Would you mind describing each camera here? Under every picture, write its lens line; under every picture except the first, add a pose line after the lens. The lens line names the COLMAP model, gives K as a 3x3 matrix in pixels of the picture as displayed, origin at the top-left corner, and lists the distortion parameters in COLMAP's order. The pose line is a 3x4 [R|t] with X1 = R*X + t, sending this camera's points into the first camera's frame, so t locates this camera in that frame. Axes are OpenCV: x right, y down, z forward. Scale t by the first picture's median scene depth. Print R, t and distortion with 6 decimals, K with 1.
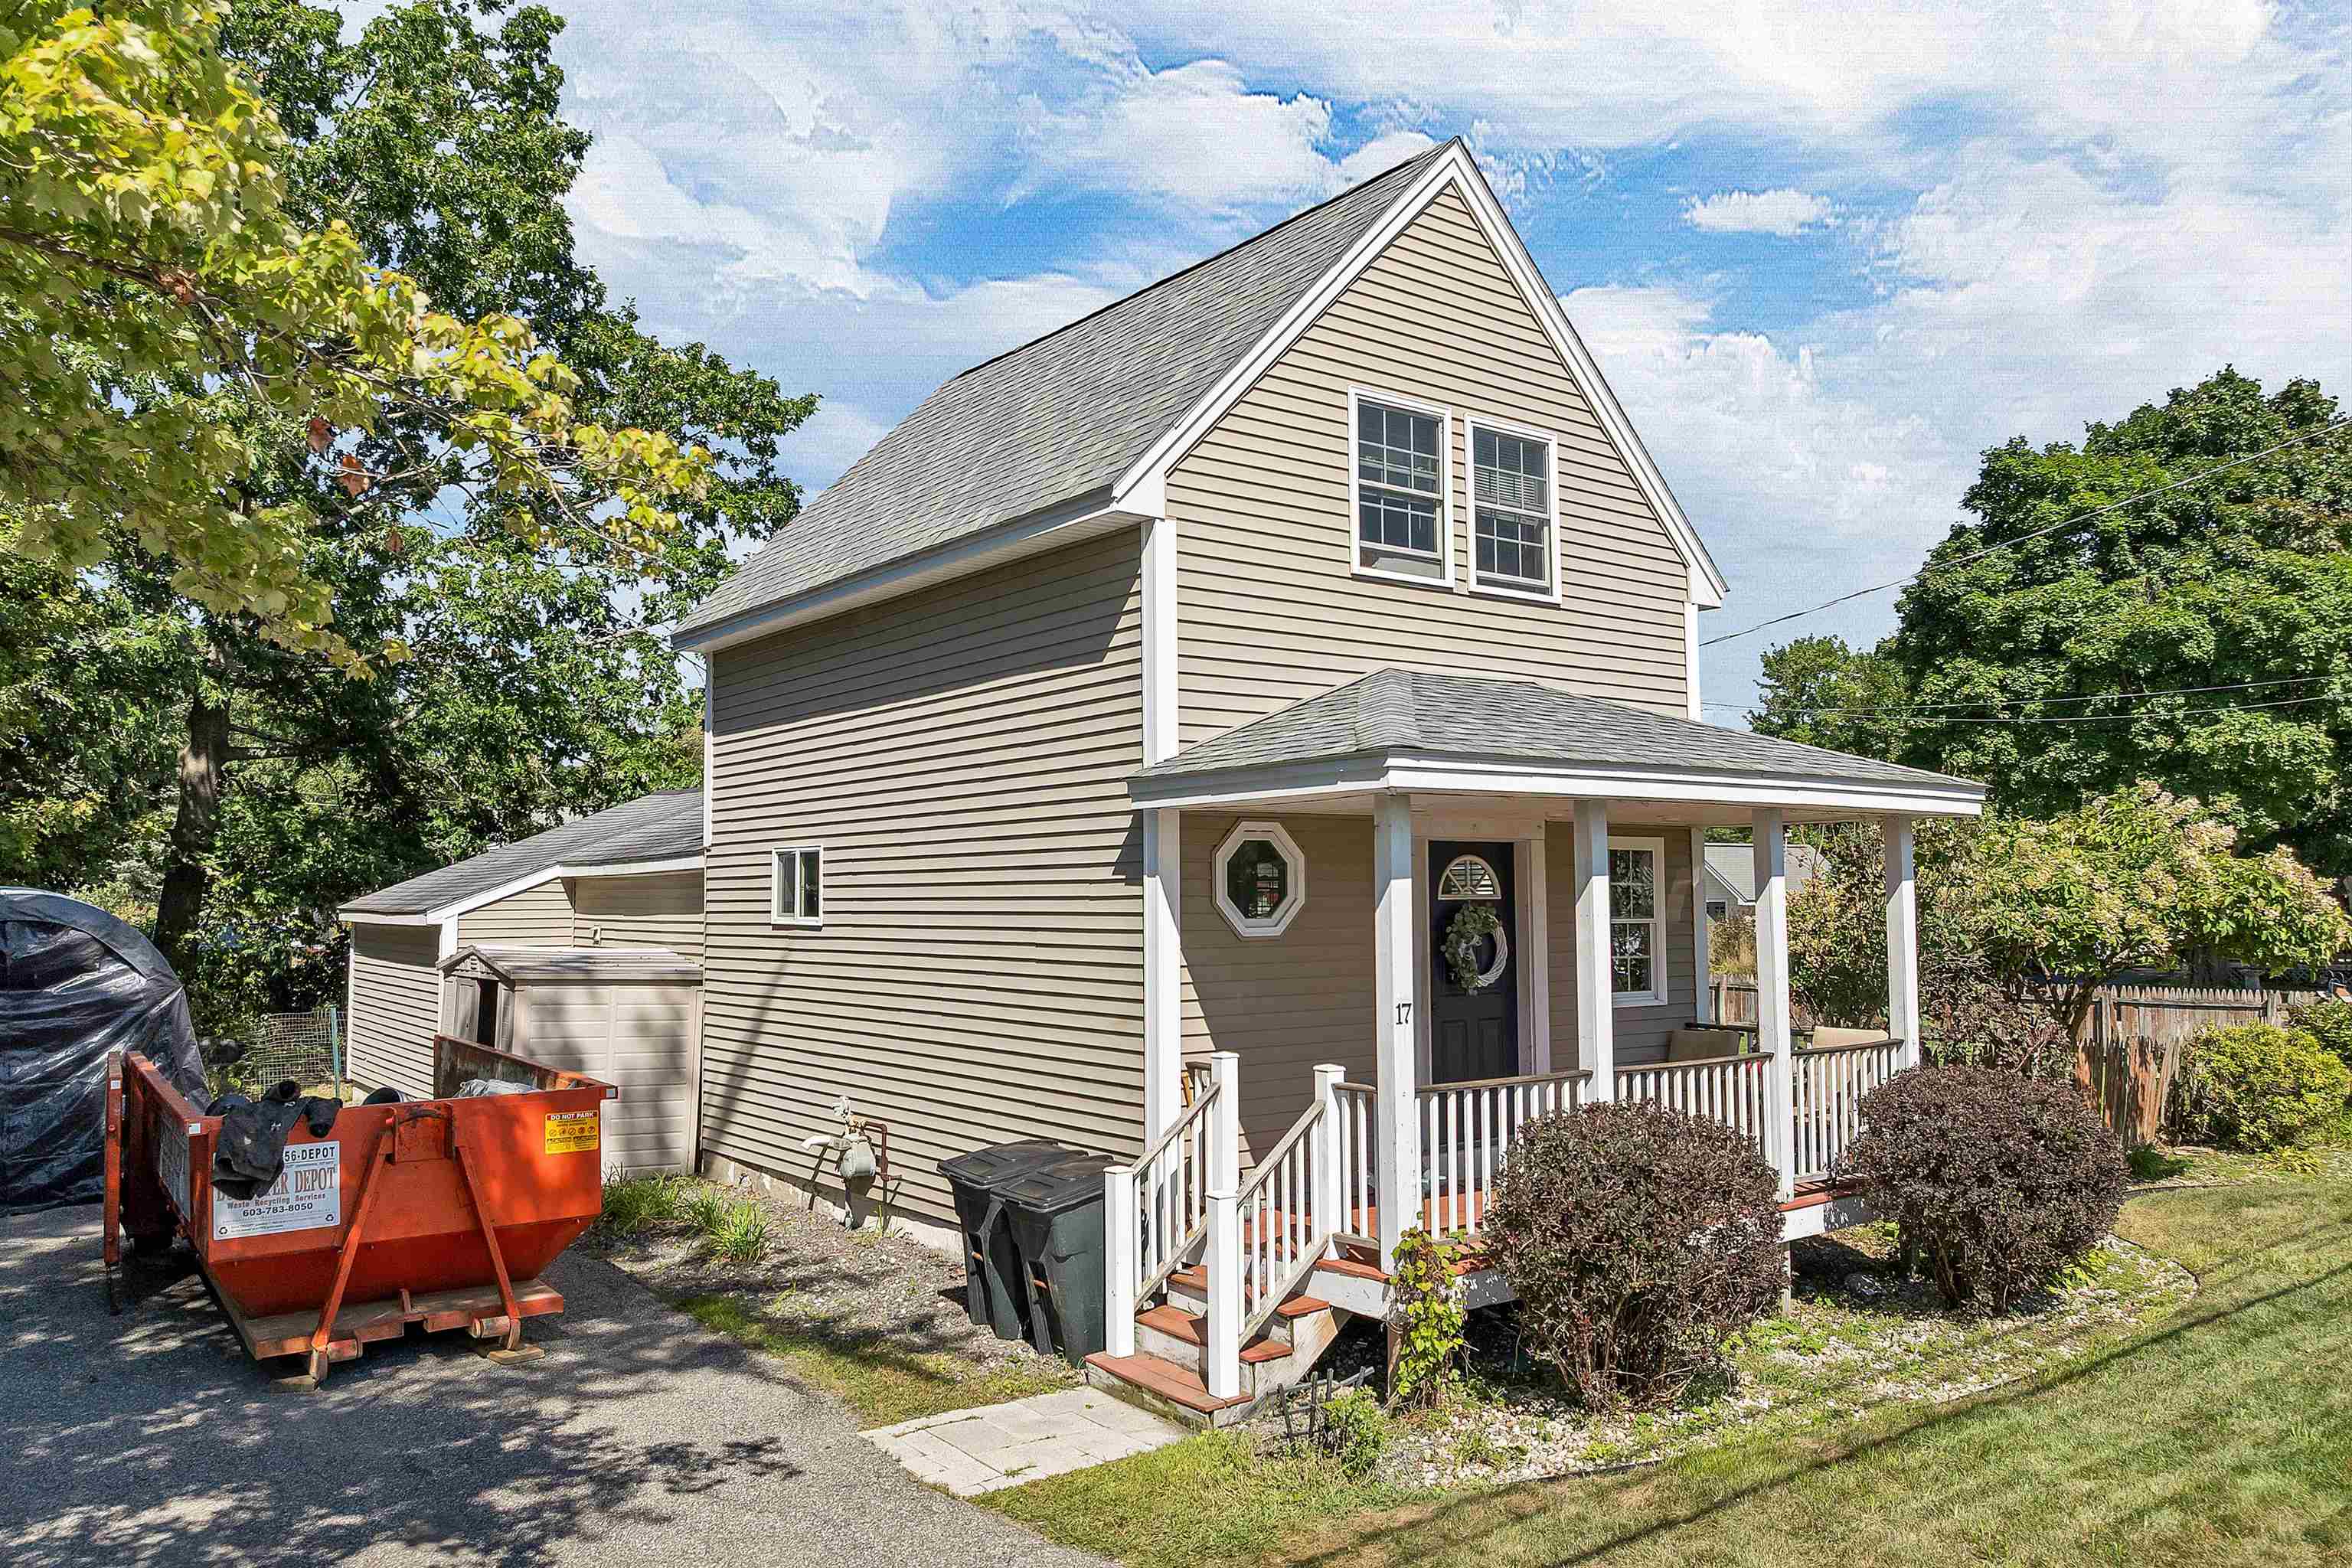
lens RADIAL K [[1695.3, 0, 1179.7], [0, 1695.3, 783.4], [0, 0, 1]] dist [-0.048019, 0.025653]
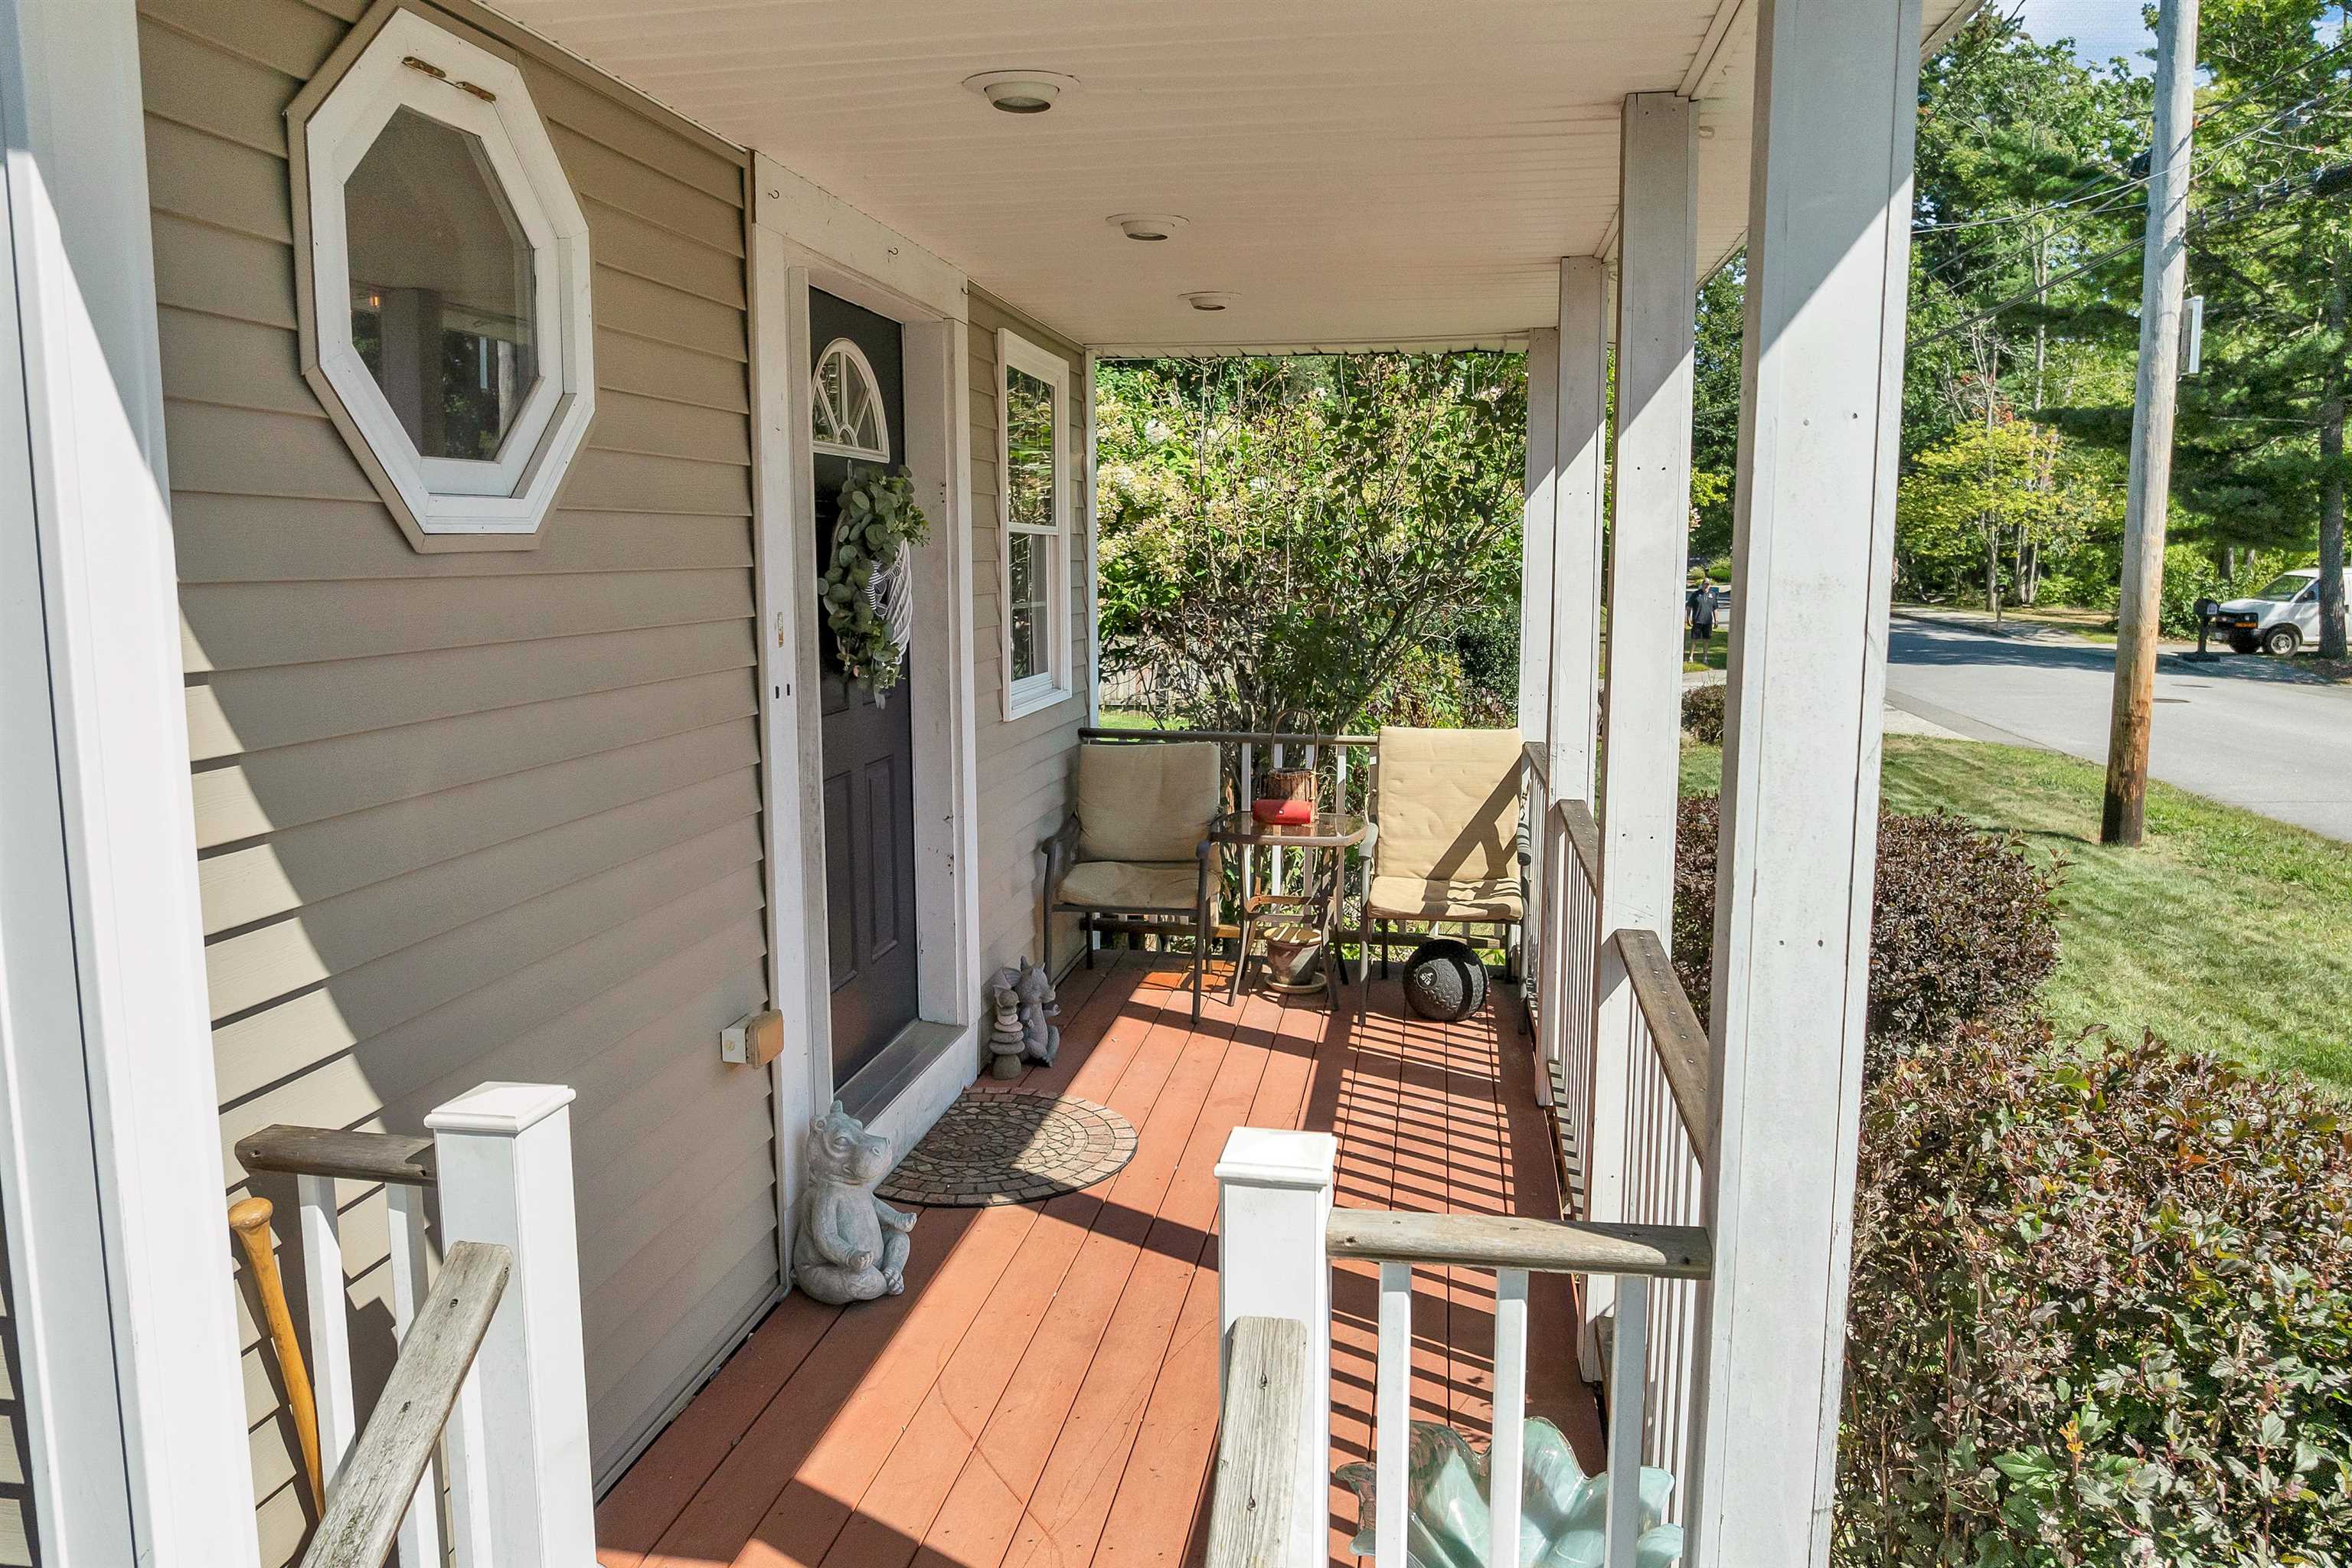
lens RADIAL K [[1695.3, 0, 1179.7], [0, 1695.3, 783.4], [0, 0, 1]] dist [-0.048019, 0.025653]
pose [[0.718946, -0.089258, 0.689311, -0.043797], [-0.052423, 0.981932, 0.181826, 0.069387], [-0.693086, -0.166859, 0.701278, 0.690616]]
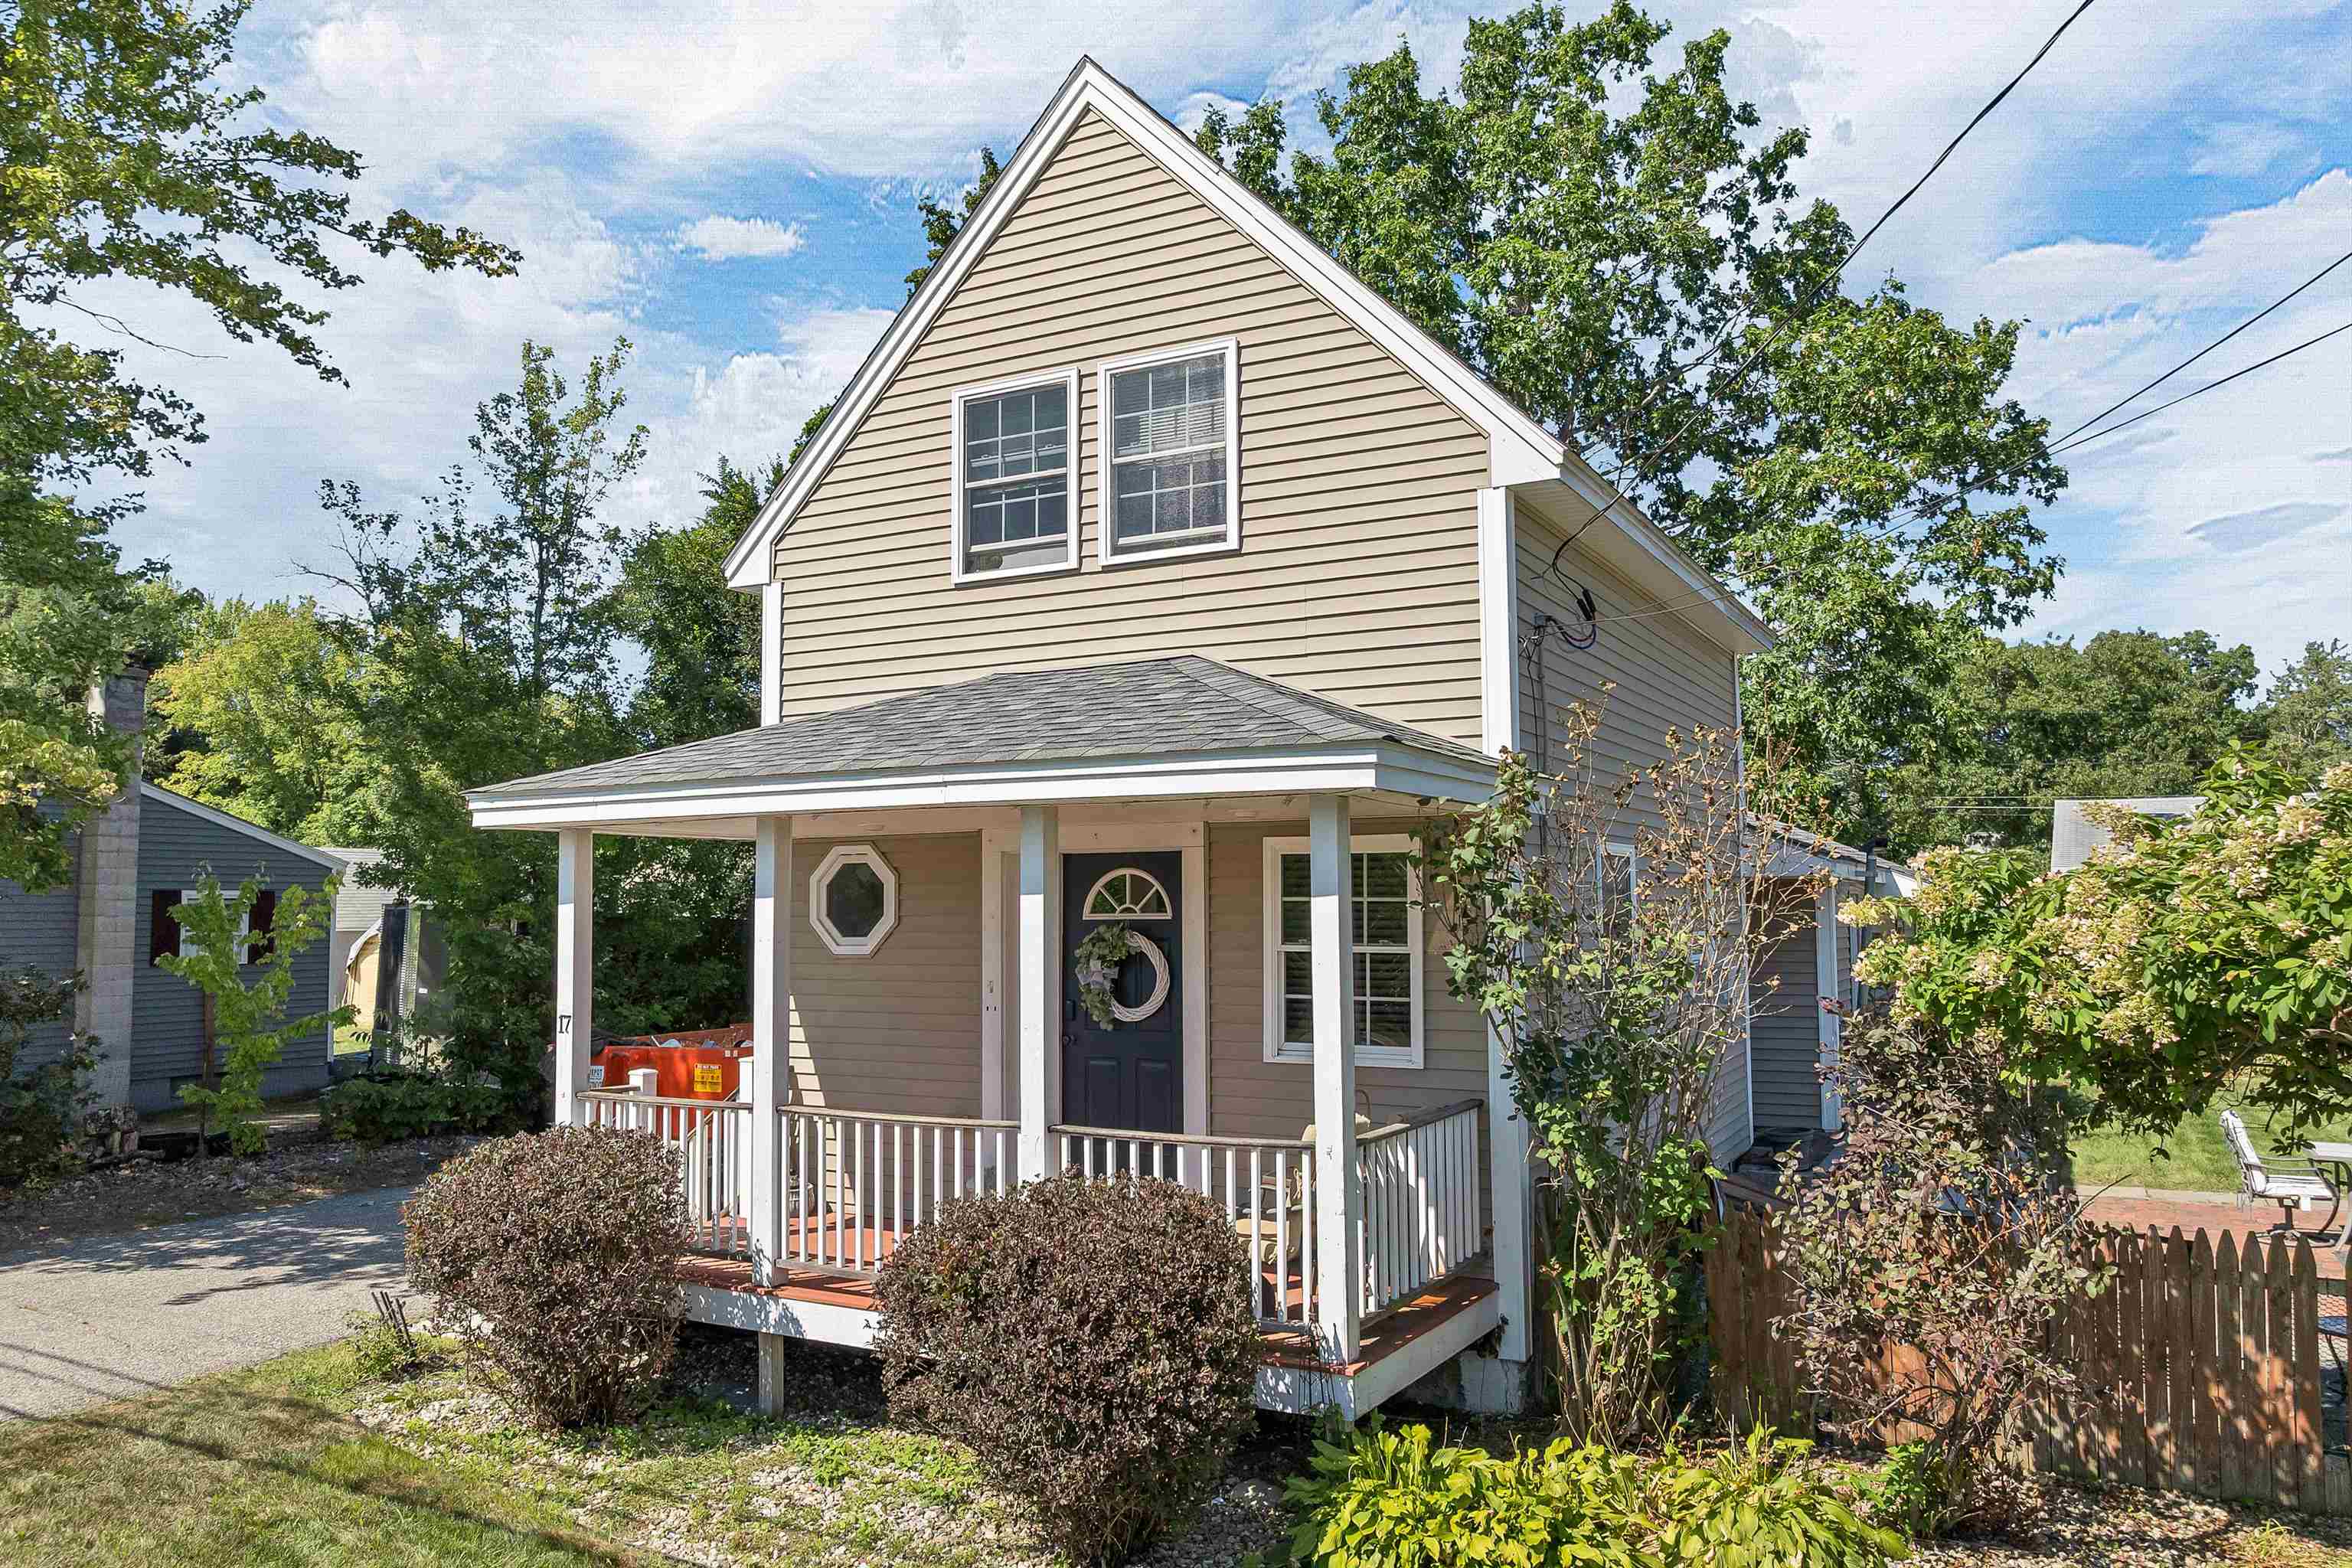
lens RADIAL K [[1698.5, 0, 1182.7], [0, 1698.5, 772.7], [0, 0, 1]] dist [-0.037269, 0.003210]
pose [[0.413939, -0.069551, -0.907644, 1.001187], [0.067394, 0.996682, -0.045639, 0.036315], [0.907806, -0.042278, 0.417253, 0.685583]]
